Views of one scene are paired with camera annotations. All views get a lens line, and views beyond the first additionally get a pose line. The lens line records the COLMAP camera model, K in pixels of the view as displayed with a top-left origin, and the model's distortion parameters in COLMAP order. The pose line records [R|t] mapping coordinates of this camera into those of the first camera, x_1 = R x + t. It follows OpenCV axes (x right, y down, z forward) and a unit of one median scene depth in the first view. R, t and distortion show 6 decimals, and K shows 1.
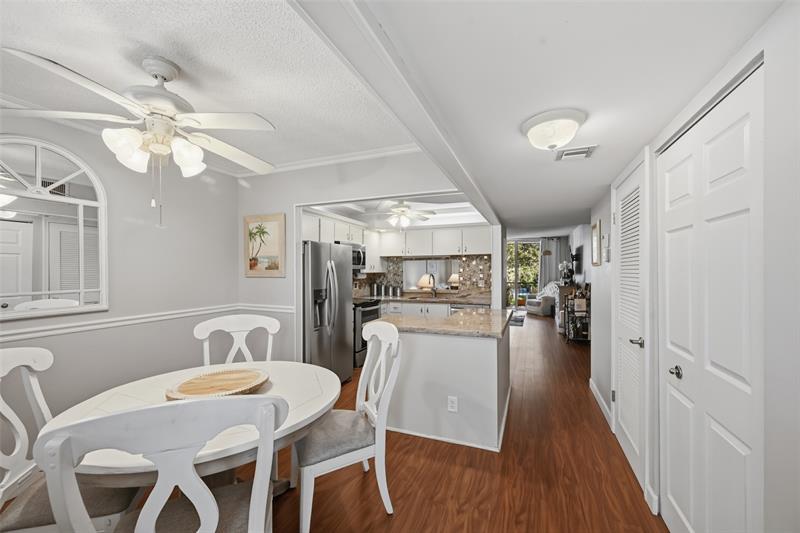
lens RADIAL K [[320.2, 0, 407.3], [0, 320.2, 267.8], [0, 0, 1]] dist [-0.000542, -0.000075]
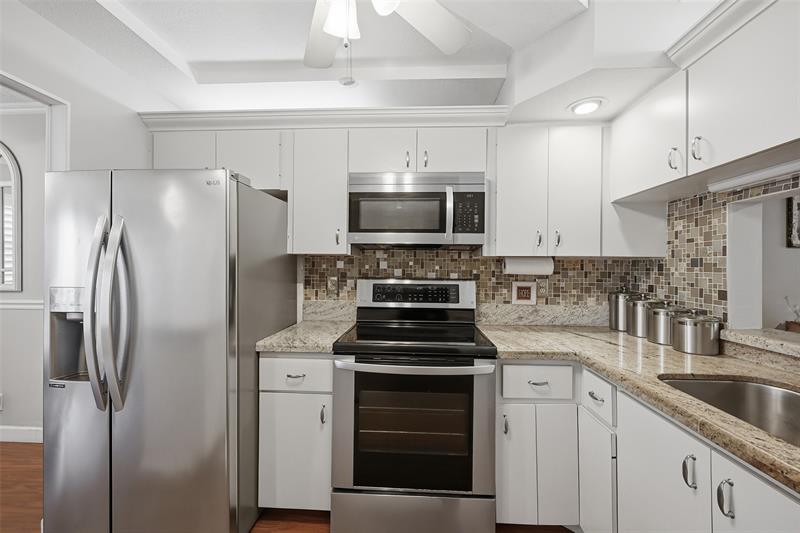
lens RADIAL K [[320.2, 0, 407.3], [0, 320.2, 267.8], [0, 0, 1]] dist [-0.000542, -0.000075]
pose [[0.313003, 0.005180, -0.949738, 0.138789], [0.001832, 0.999980, 0.006058, 0.022314], [0.949750, -0.003636, 0.312988, 0.697824]]
